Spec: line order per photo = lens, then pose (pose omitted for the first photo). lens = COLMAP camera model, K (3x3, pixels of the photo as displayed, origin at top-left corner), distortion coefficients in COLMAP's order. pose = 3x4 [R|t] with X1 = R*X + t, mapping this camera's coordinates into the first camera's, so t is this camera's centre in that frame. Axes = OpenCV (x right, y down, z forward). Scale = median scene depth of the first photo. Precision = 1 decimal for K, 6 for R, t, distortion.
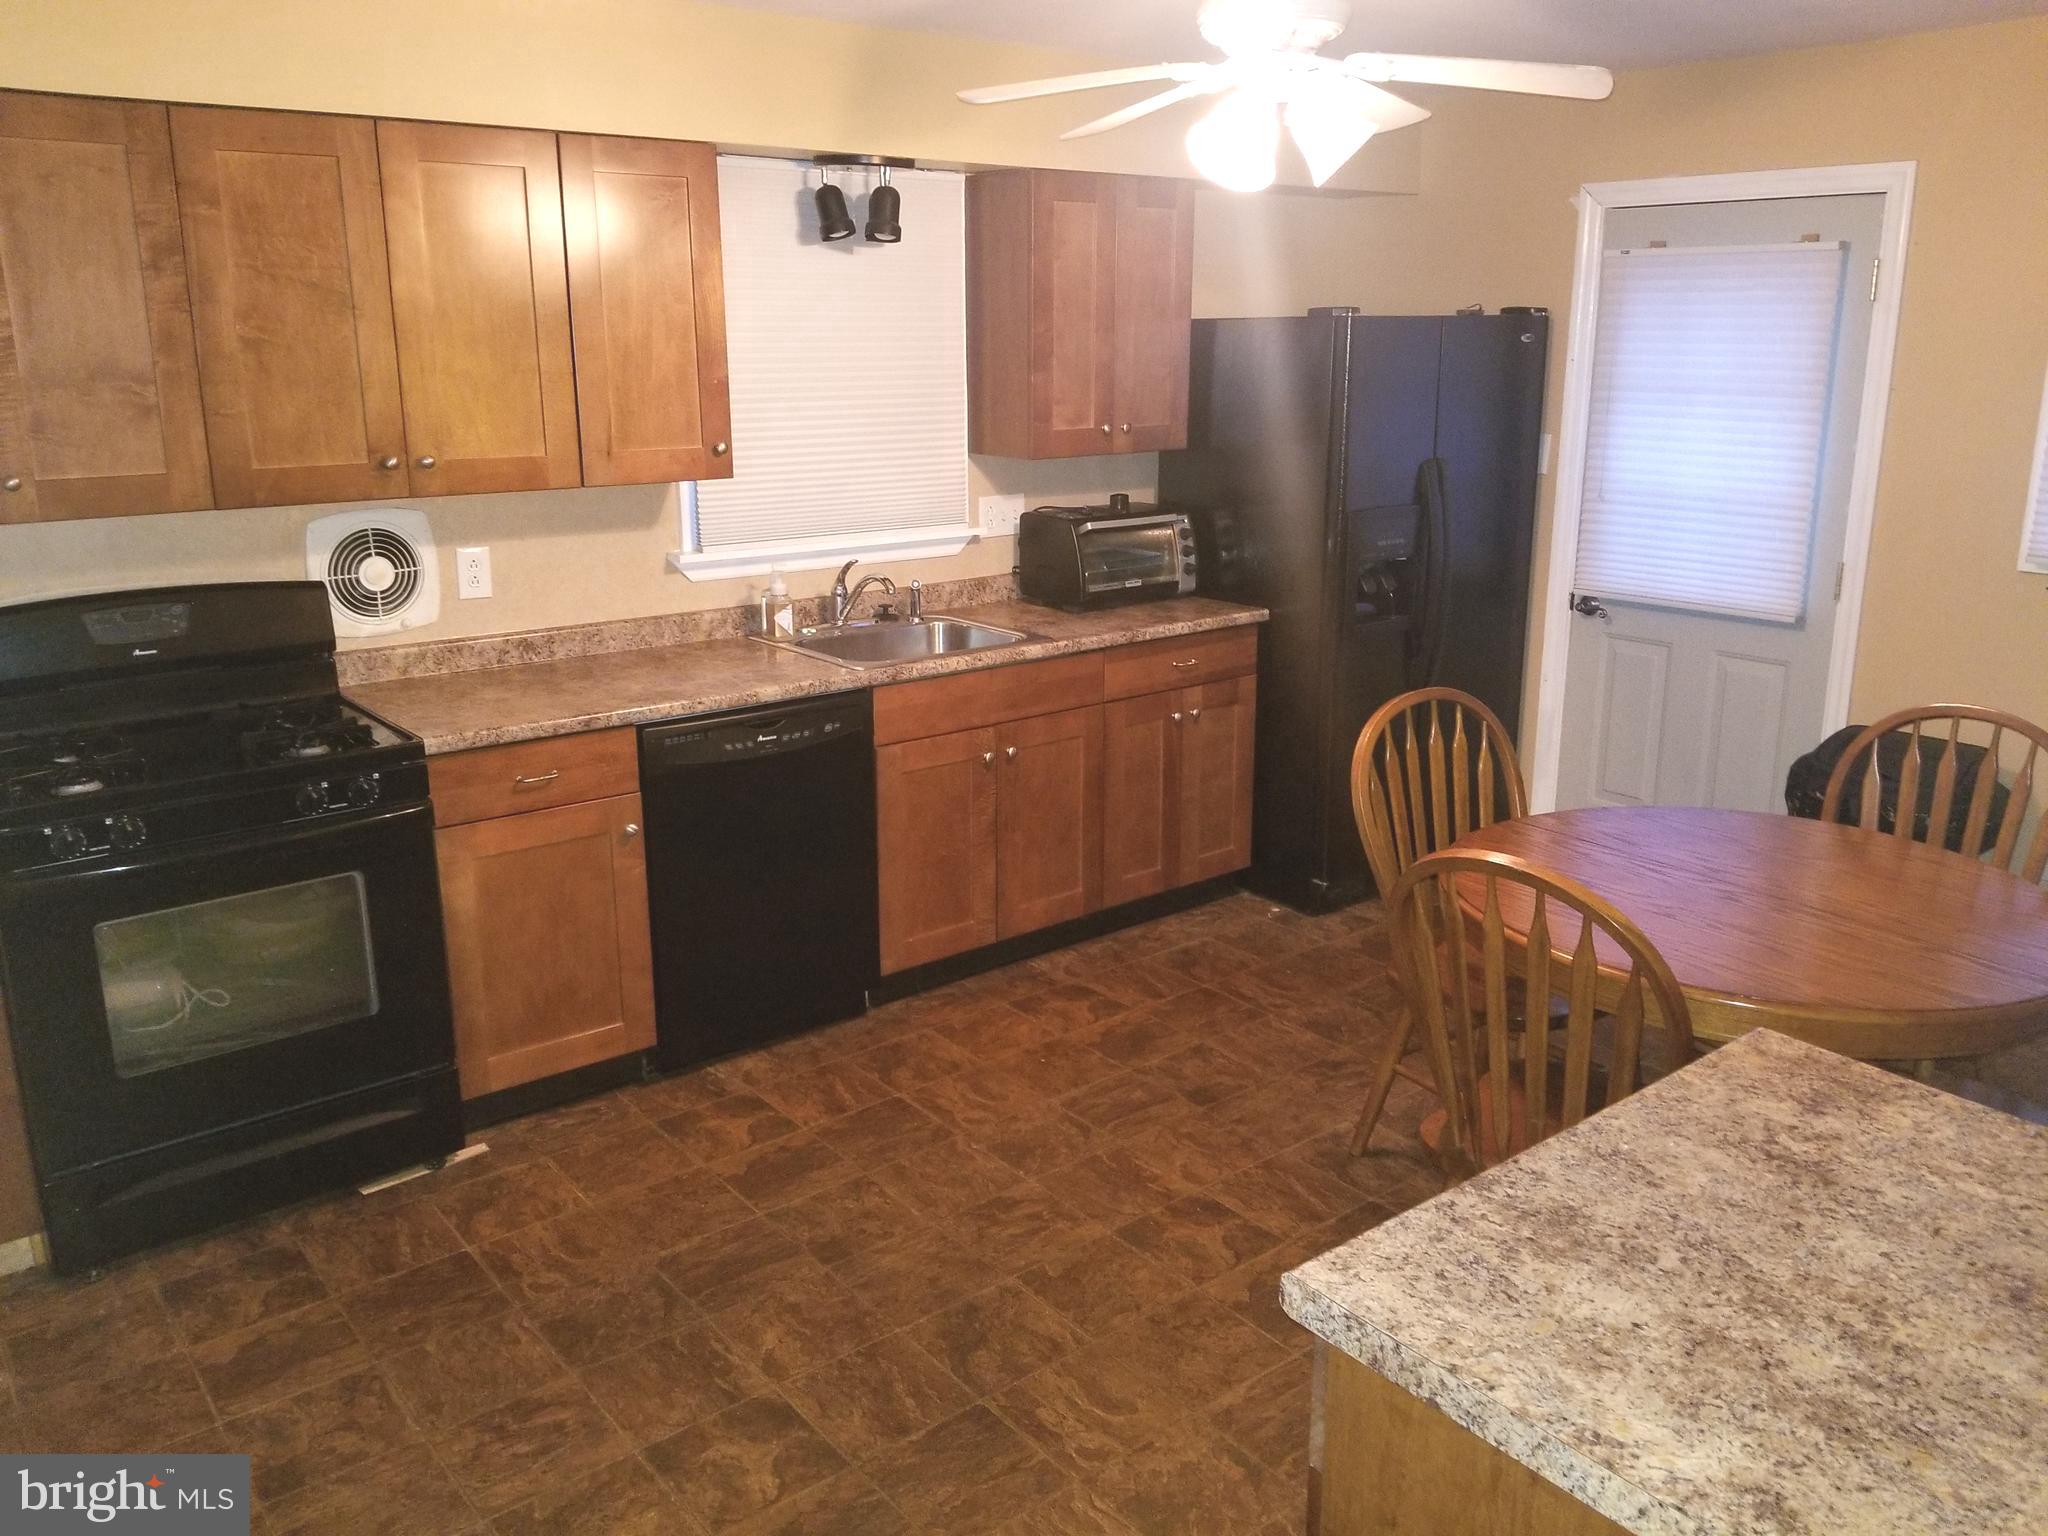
lens RADIAL K [[1586.6, 0, 1042.2], [0, 1586.6, 753.9], [0, 0, 1]] dist [0.076341, -0.130394]
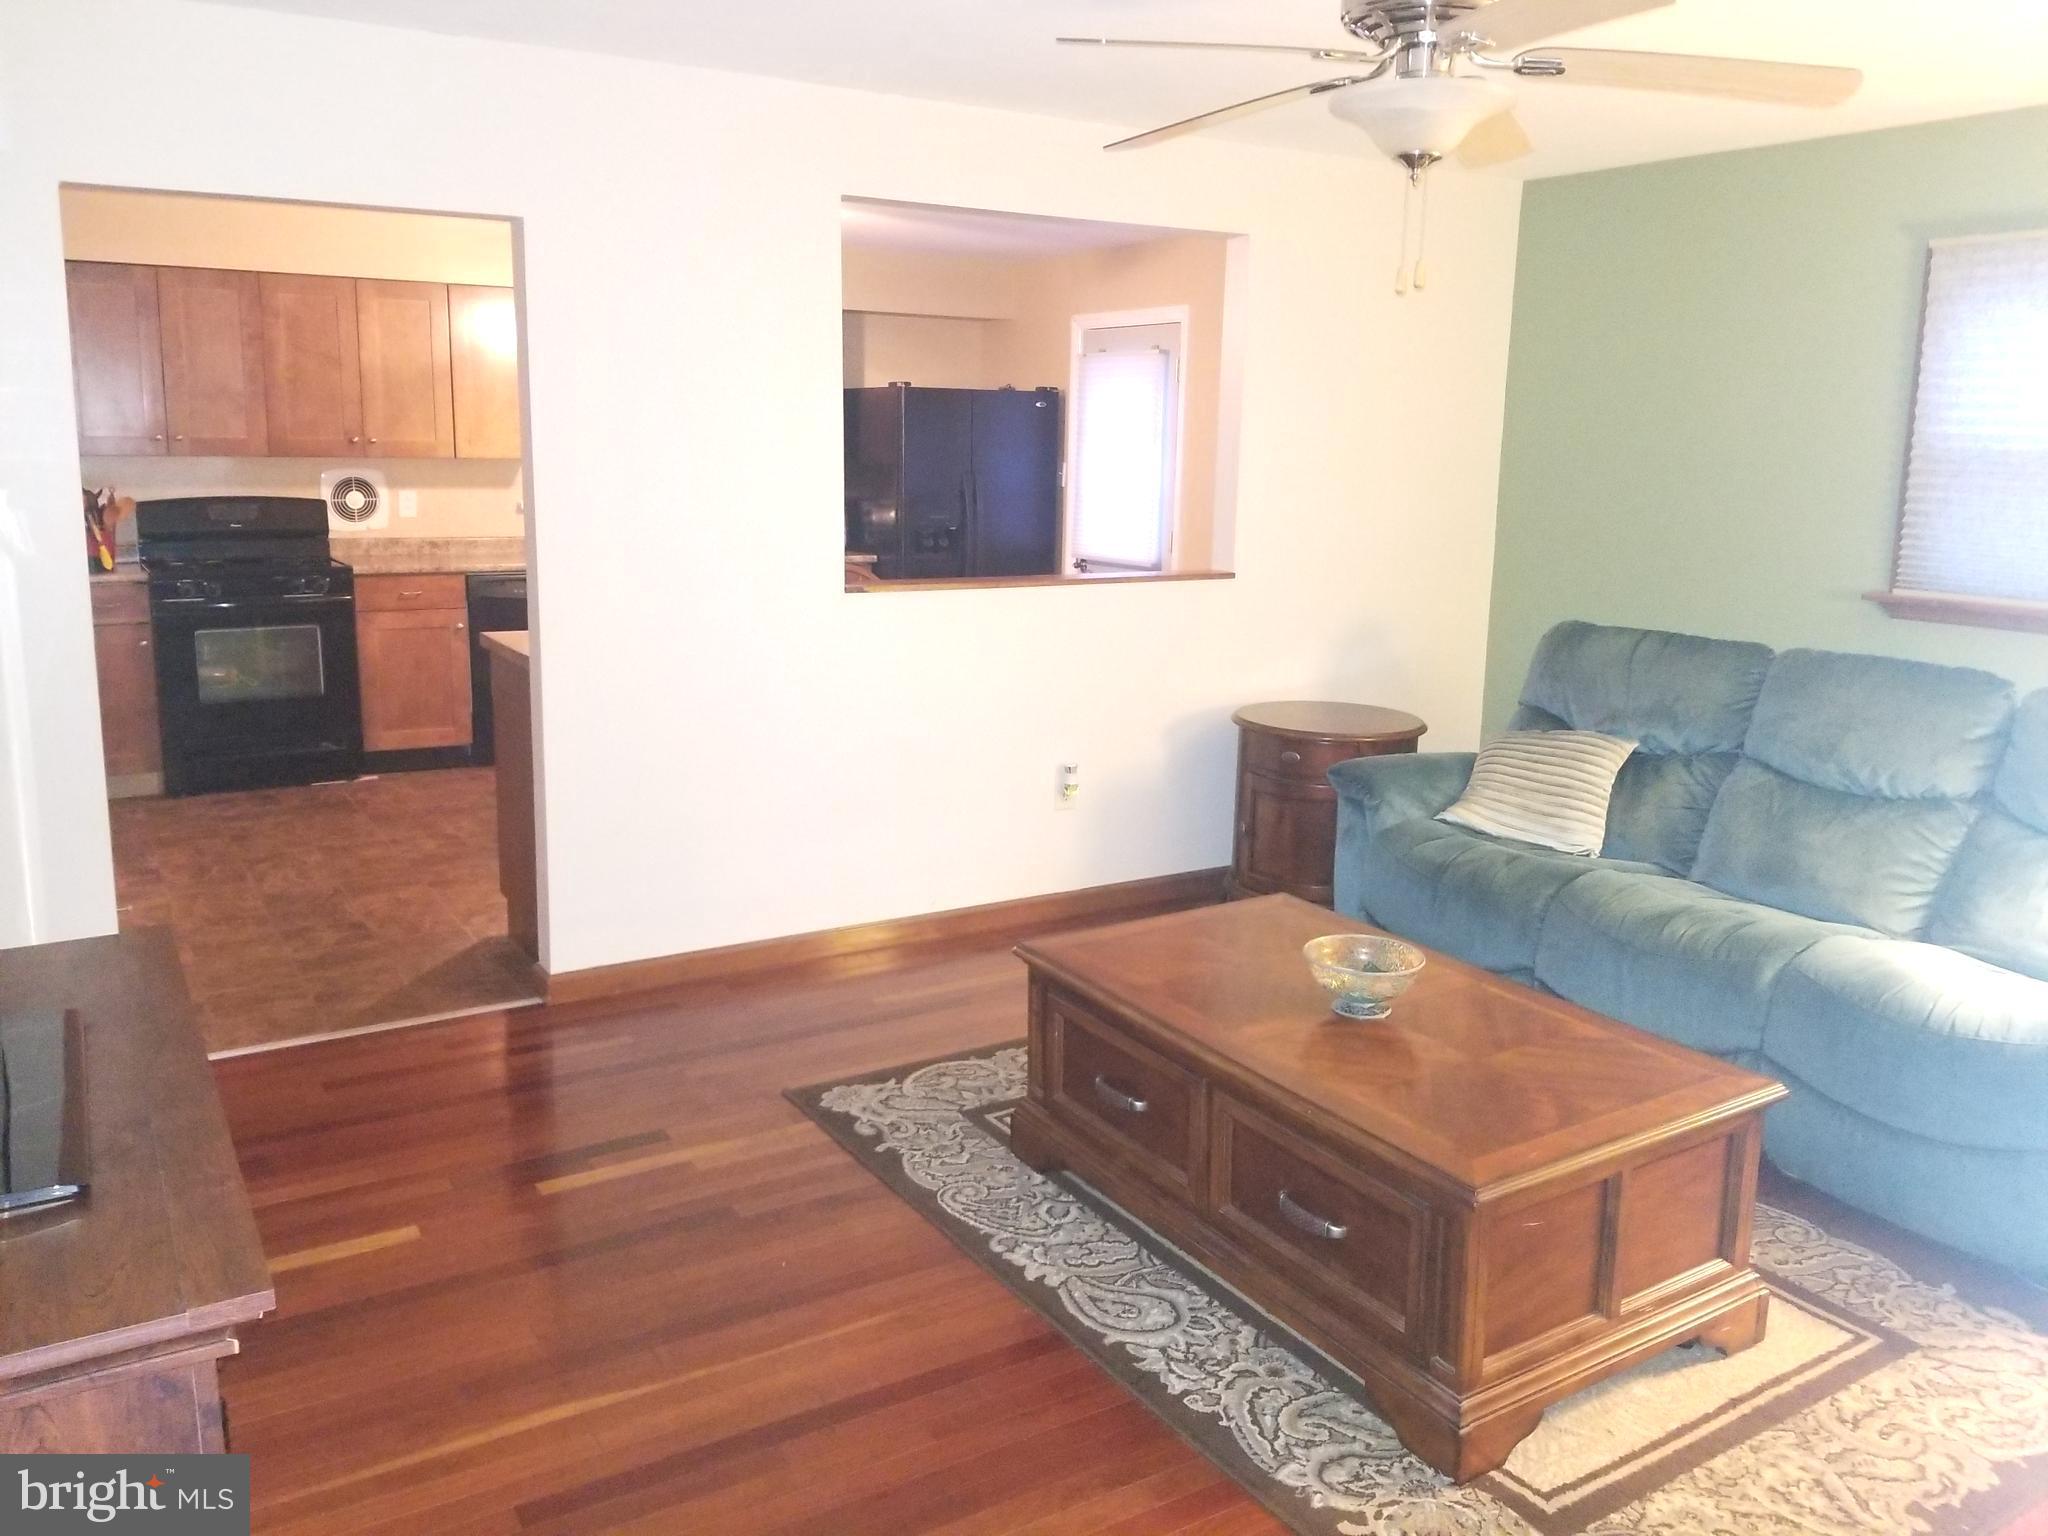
lens RADIAL K [[1586.6, 0, 1013.4], [0, 1586.6, 759.3], [0, 0, 1]] dist [0.076341, -0.130394]
pose [[0.991069, 0.047192, -0.124717, 0.704364], [-0.054411, 0.996996, -0.055121, 0.293522], [0.121741, 0.061415, 0.990660, -0.911272]]
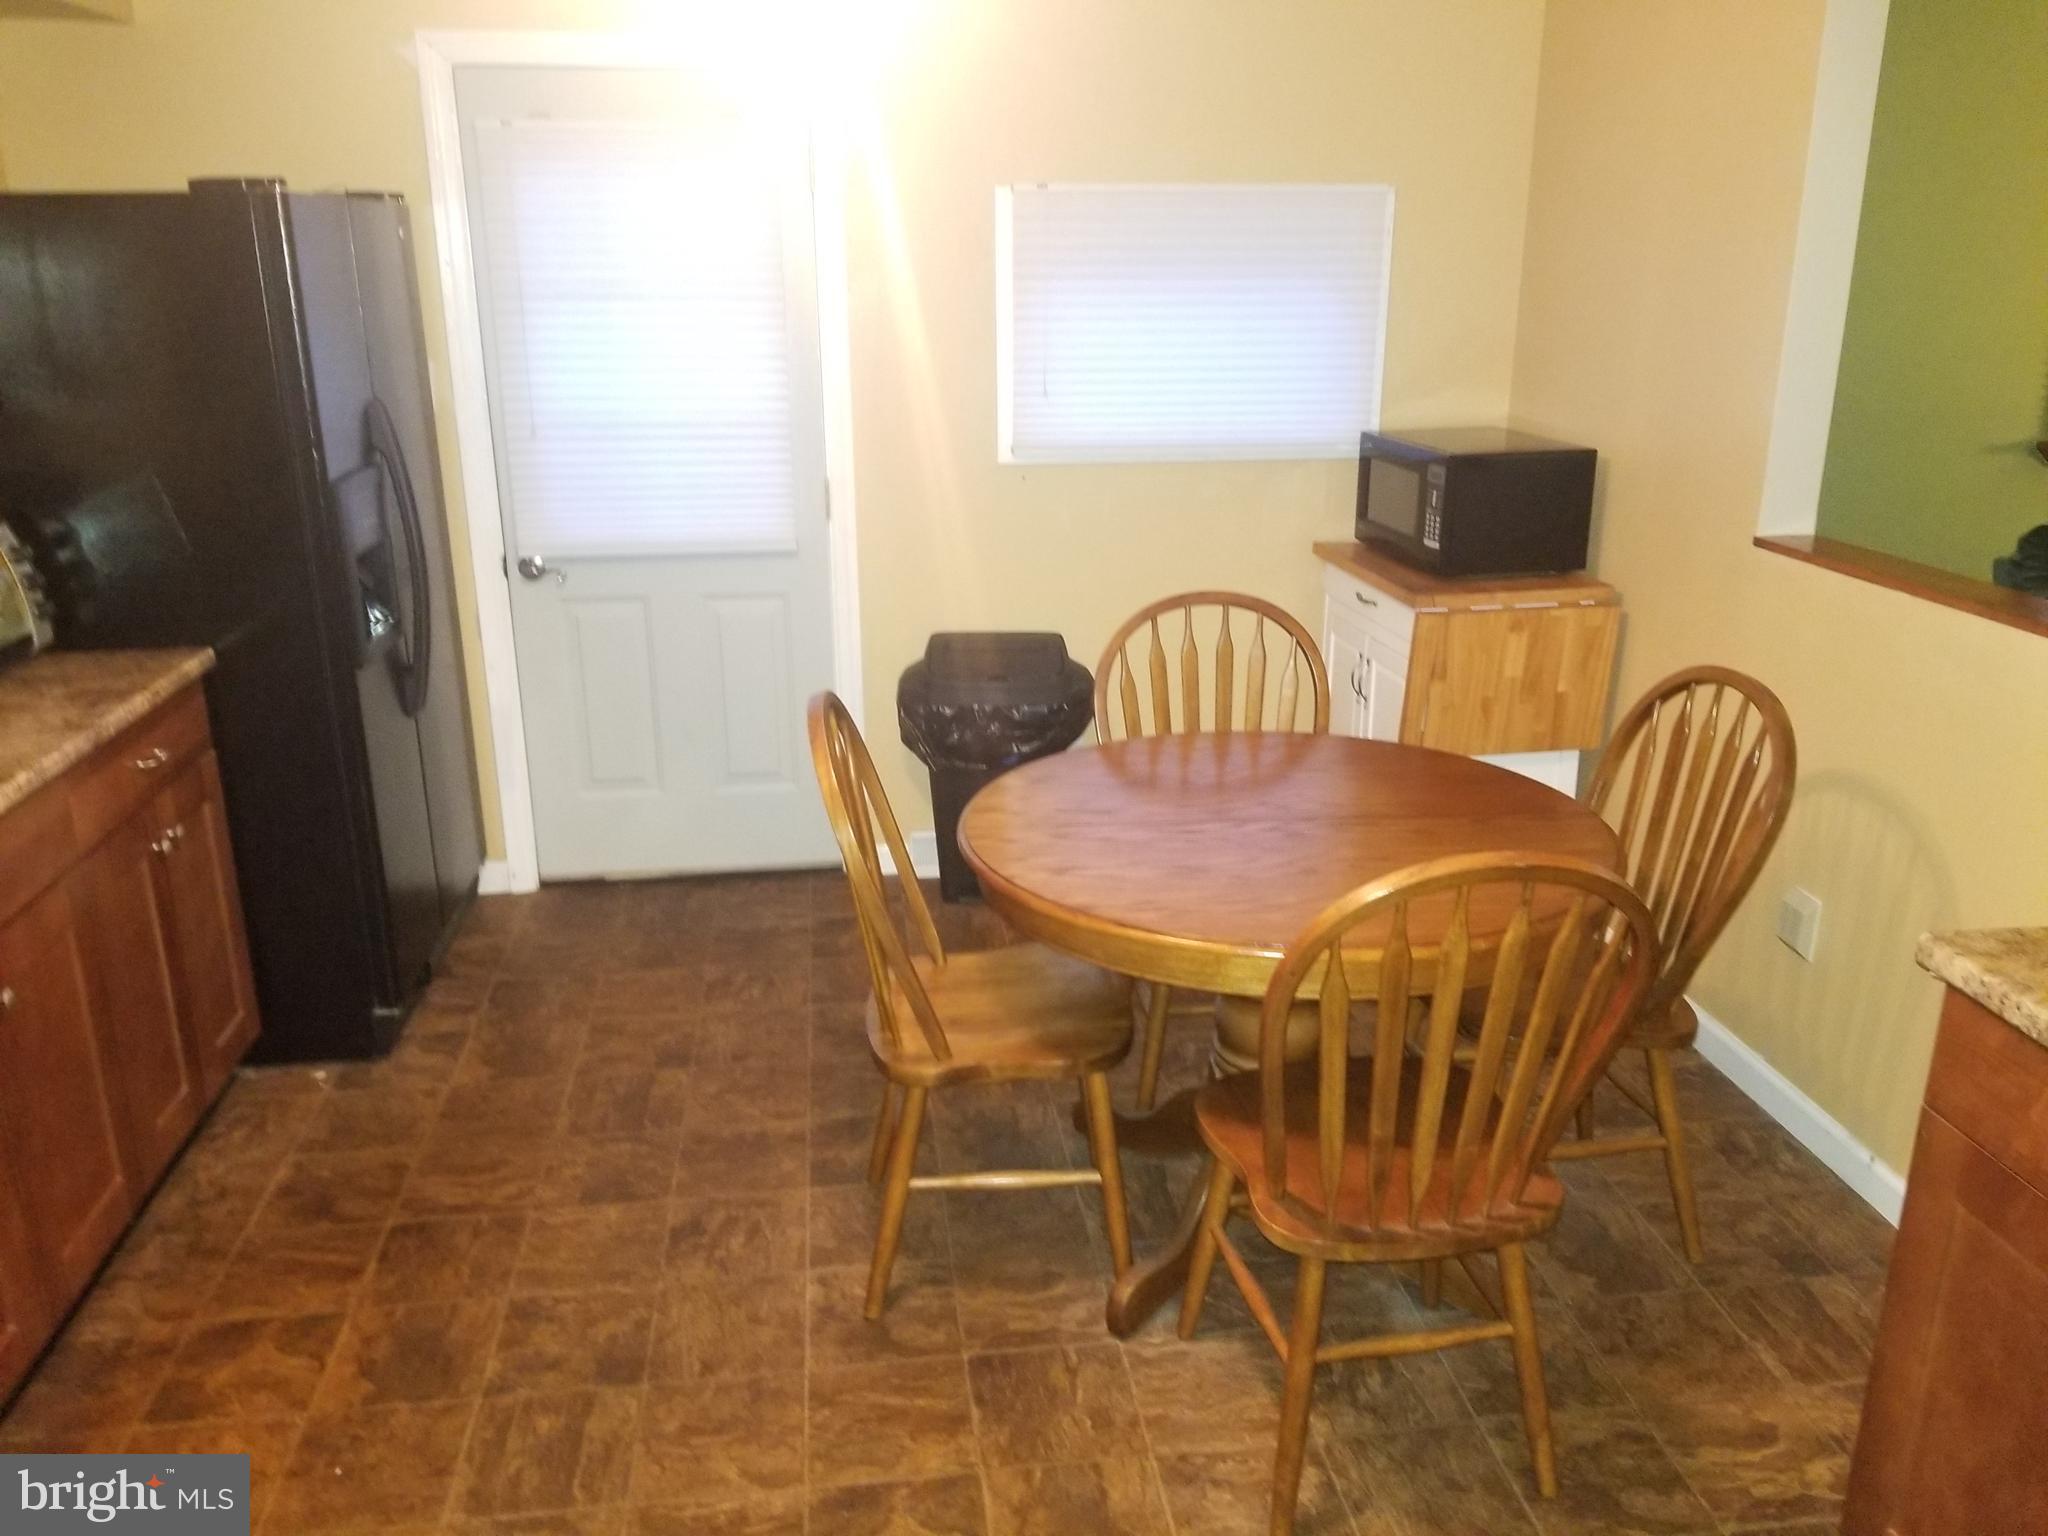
lens RADIAL K [[1586.6, 0, 1026.0], [0, 1586.6, 767.1], [0, 0, 1]] dist [0.076341, -0.130394]
pose [[0.520761, -0.261919, 0.812531, -0.305860], [0.221803, 0.960599, 0.167492, -0.107125], [-0.824385, 0.092998, 0.558337, 0.486594]]
